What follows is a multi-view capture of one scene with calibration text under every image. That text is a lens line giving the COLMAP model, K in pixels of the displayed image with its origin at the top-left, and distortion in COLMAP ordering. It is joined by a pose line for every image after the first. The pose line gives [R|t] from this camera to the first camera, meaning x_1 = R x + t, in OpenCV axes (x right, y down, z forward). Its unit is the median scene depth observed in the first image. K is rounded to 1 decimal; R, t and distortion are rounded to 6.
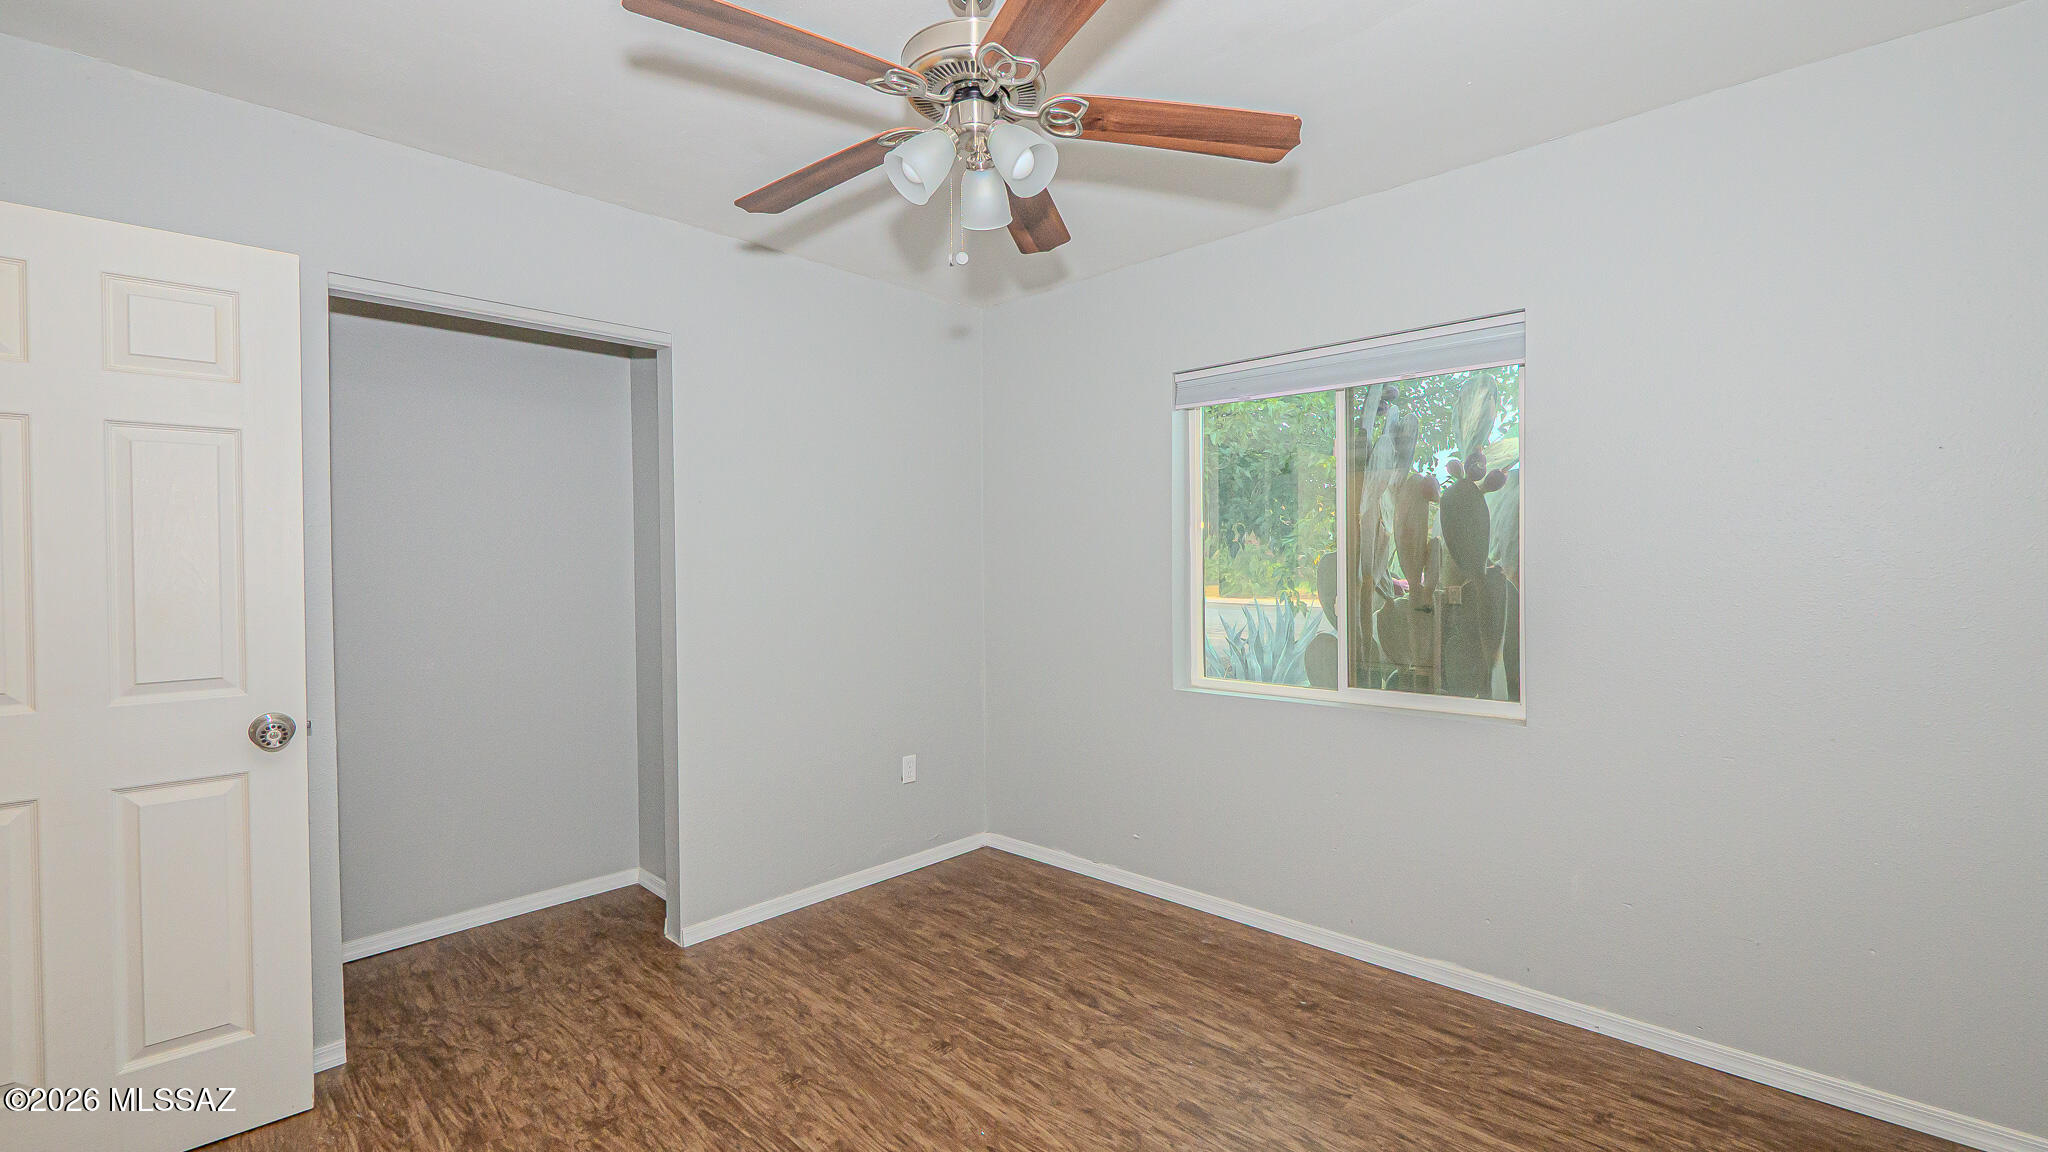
lens RADIAL K [[863.0, 0, 1037.2], [0, 863.0, 570.1], [0, 0, 1]] dist [-0.005436, 0.000072]
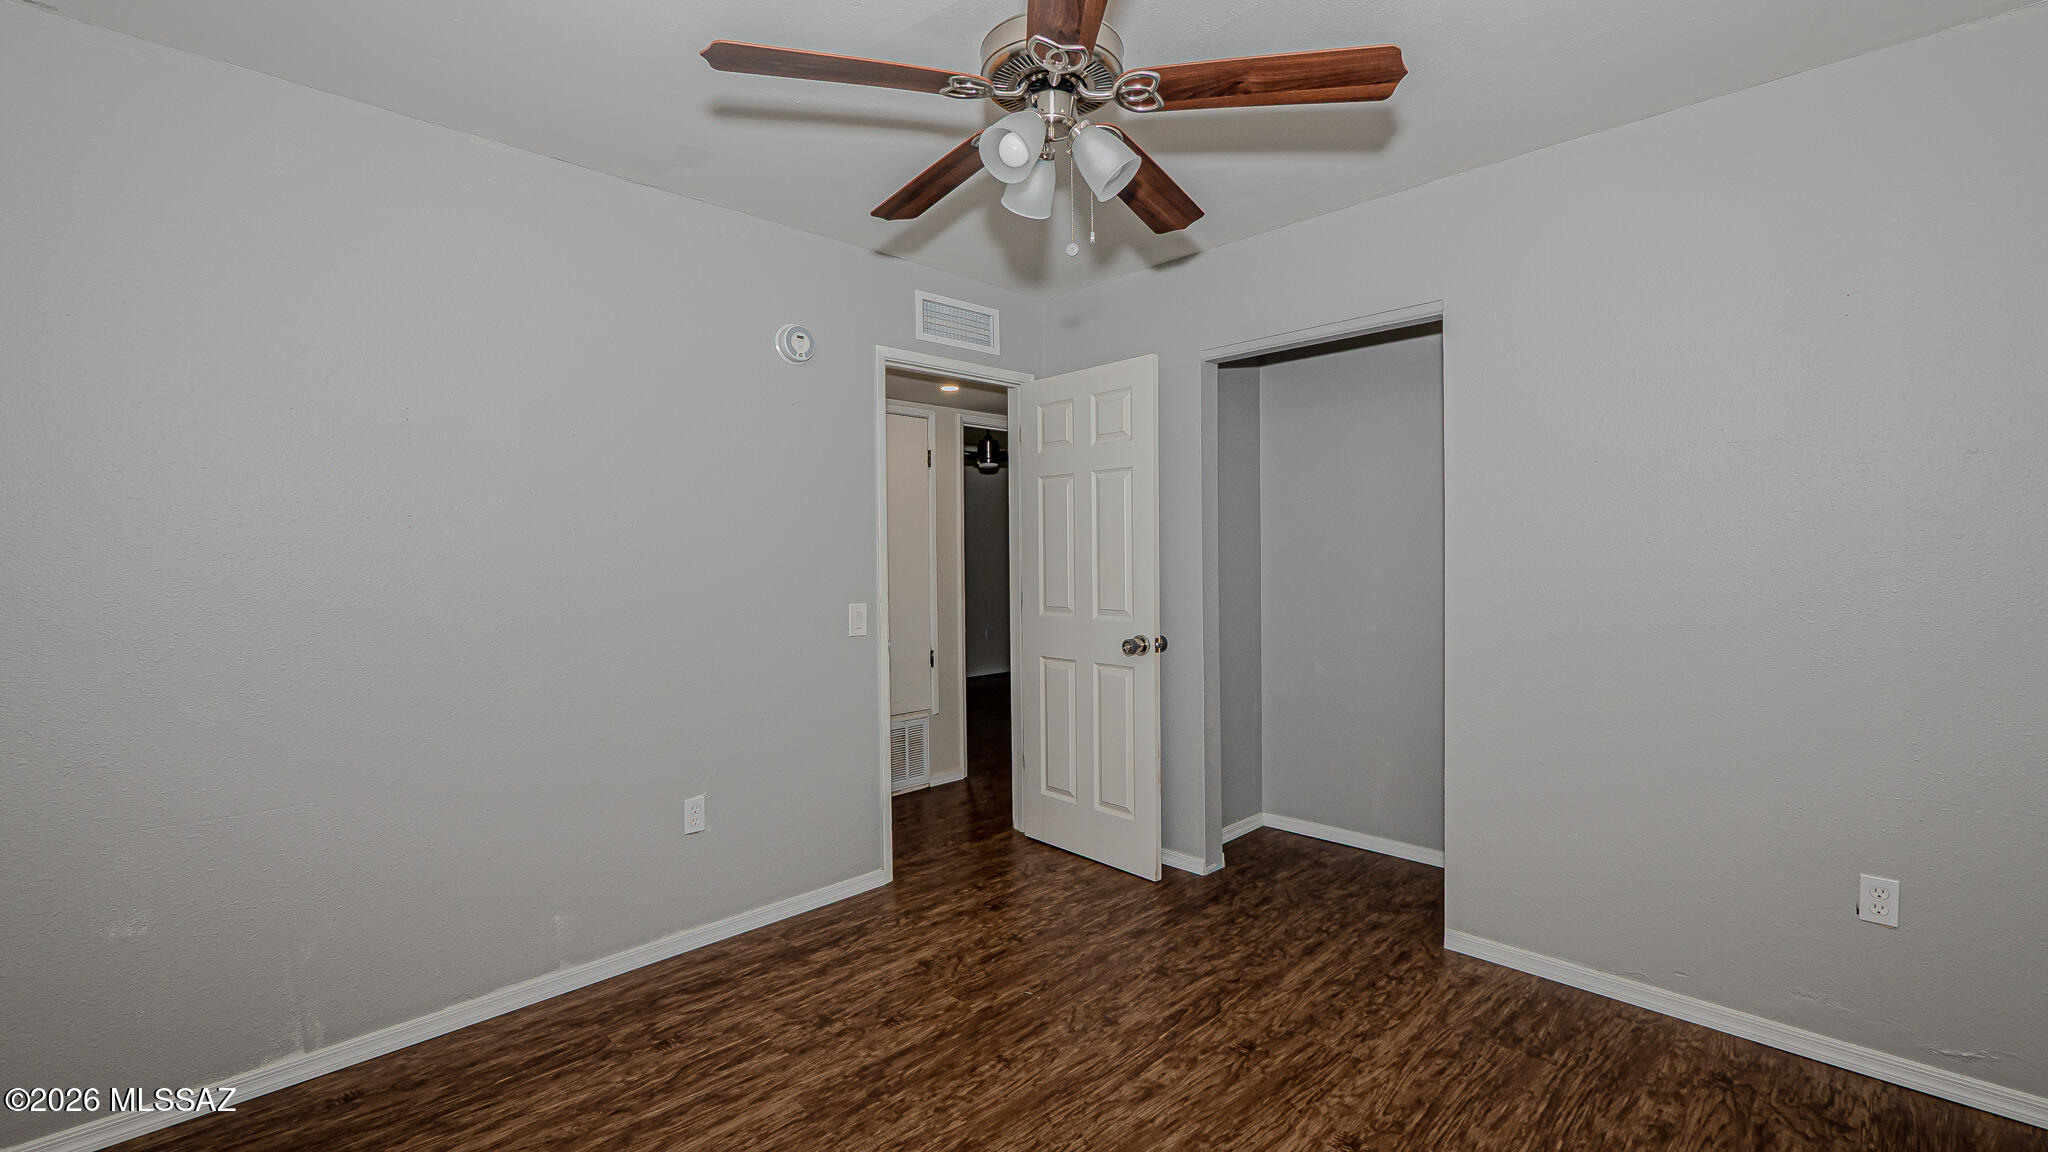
lens RADIAL K [[863.0, 0, 1019.2], [0, 863.0, 572.6], [0, 0, 1]] dist [-0.005436, 0.000072]
pose [[-0.050160, 0.030494, -0.998276, 0.644483], [0.004040, 0.999532, 0.030330, -0.007326], [0.998733, -0.002511, -0.050259, 0.680422]]
